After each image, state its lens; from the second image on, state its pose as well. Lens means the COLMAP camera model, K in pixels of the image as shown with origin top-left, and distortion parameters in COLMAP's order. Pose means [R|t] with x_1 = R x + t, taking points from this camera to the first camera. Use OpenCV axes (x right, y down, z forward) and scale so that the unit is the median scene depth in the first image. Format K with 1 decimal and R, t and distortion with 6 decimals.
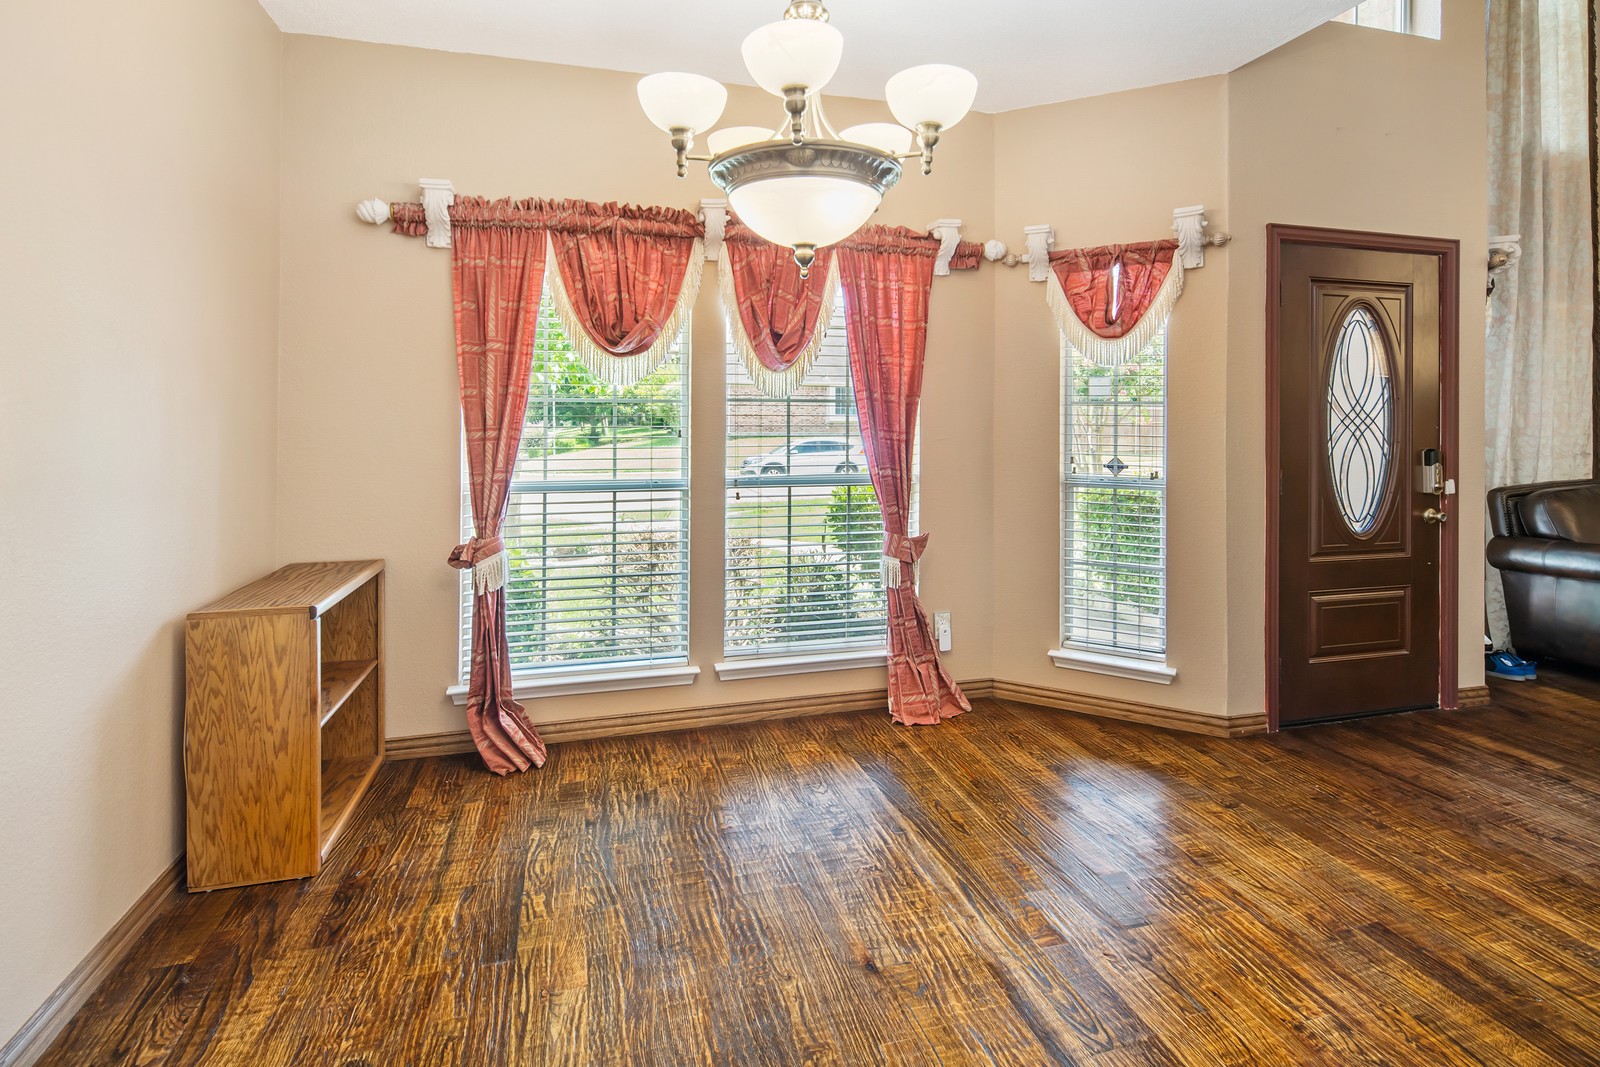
lens RADIAL K [[795.2, 0, 782.0], [0, 795.2, 427.6], [0, 0, 1]] dist [0.003554, -0.000951]
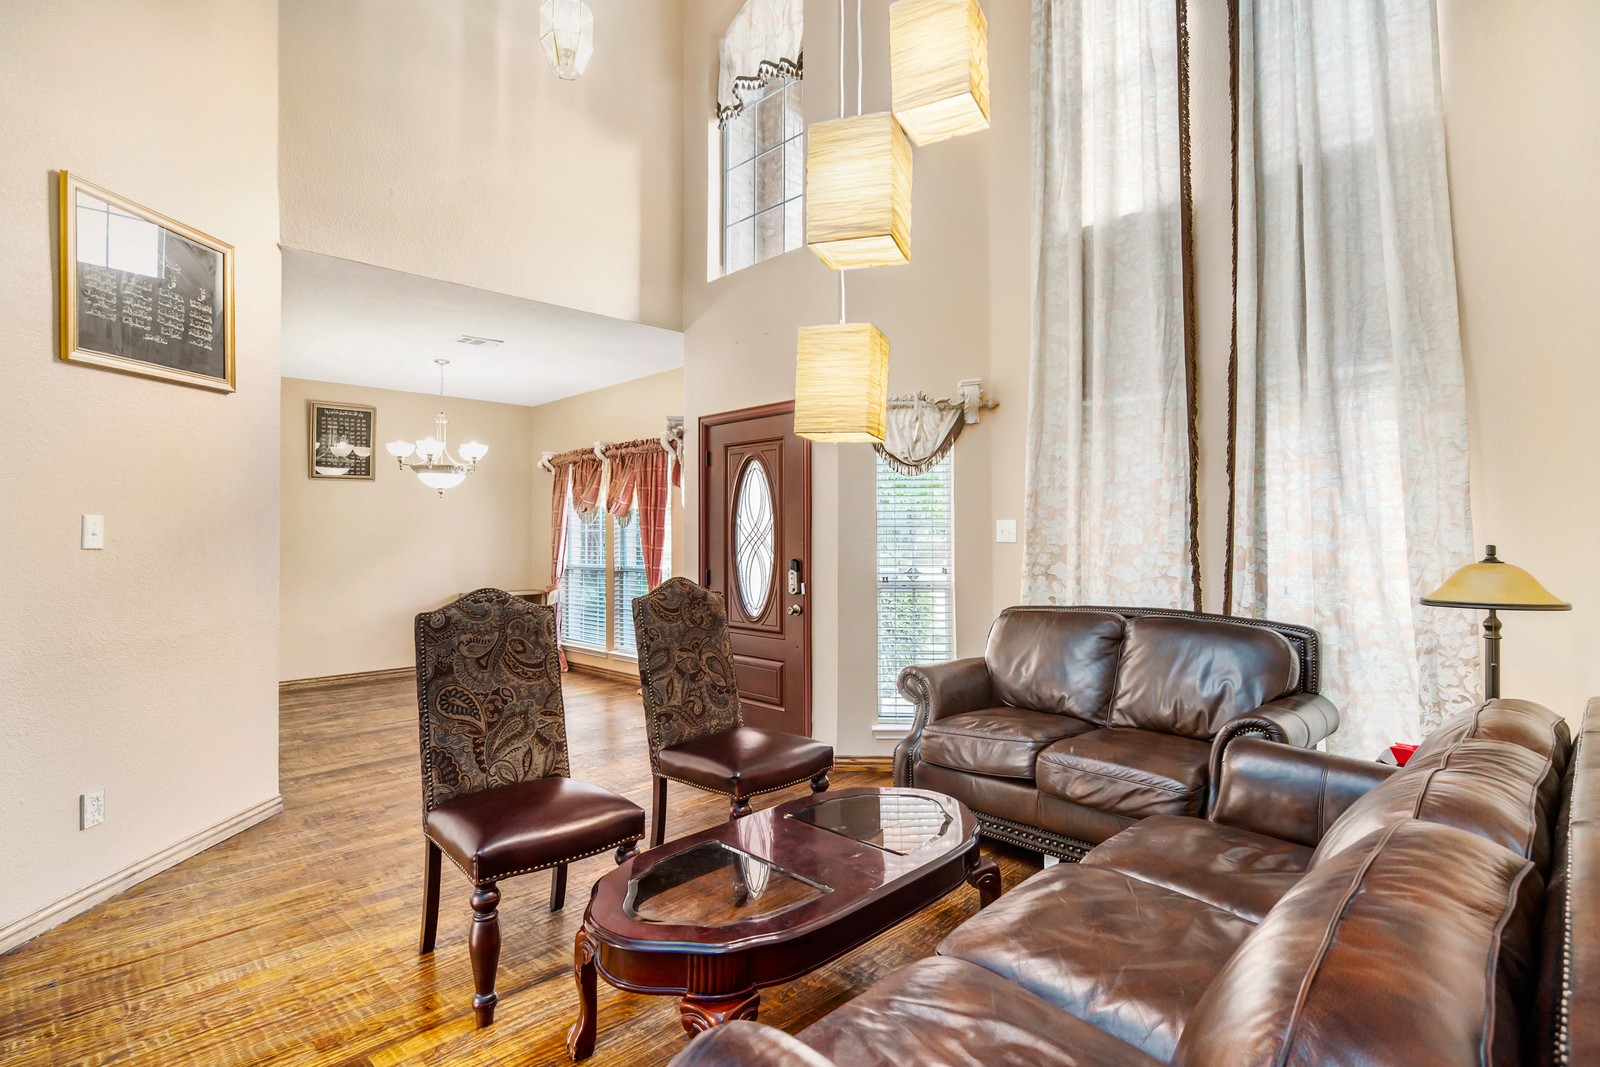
lens RADIAL K [[784.5, 0, 788.2], [0, 784.5, 530.3], [0, 0, 1]] dist [0.002139, -0.000517]
pose [[0.470806, -0.010555, -0.882174, 2.788365], [-0.002645, 0.999907, -0.013376, -0.005376], [0.882233, 0.008631, 0.470734, 0.544584]]
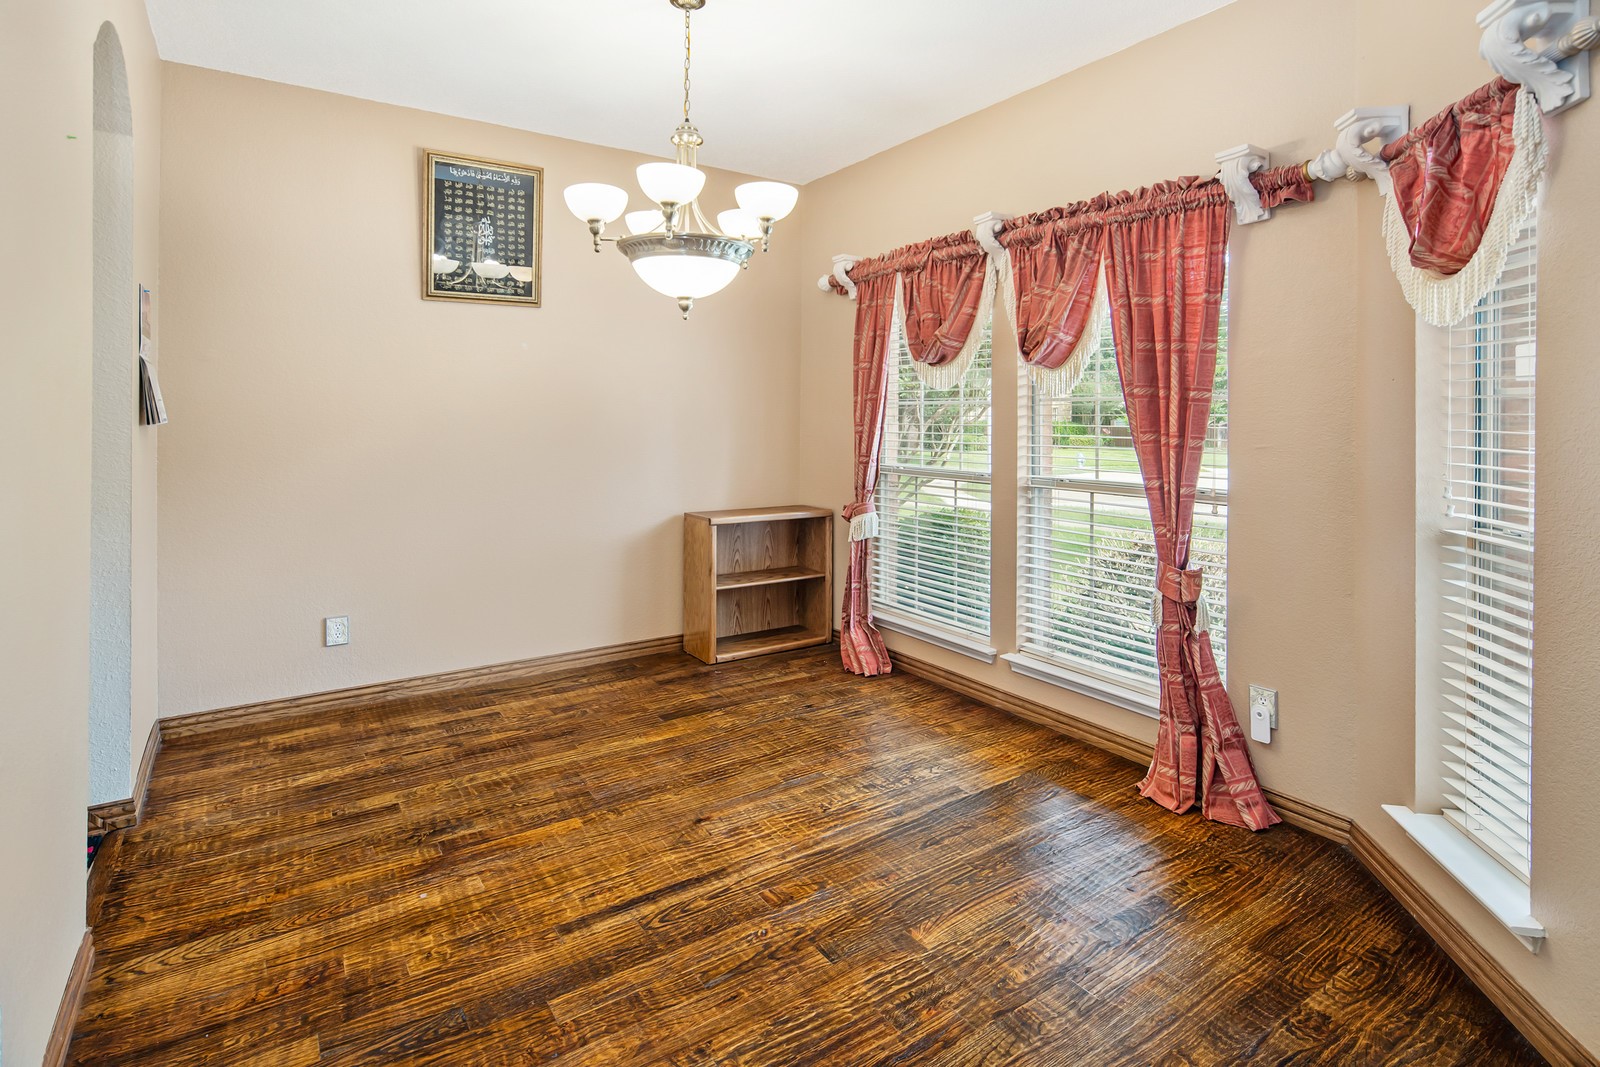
lens RADIAL K [[784.5, 0, 811.7], [0, 784.5, 428.1], [0, 0, 1]] dist [0.002139, -0.000517]
pose [[0.333802, 0.010663, -0.942583, 1.083505], [-0.020531, 0.999781, 0.004039, 0.003867], [0.942420, 0.018004, 0.333948, 0.553592]]
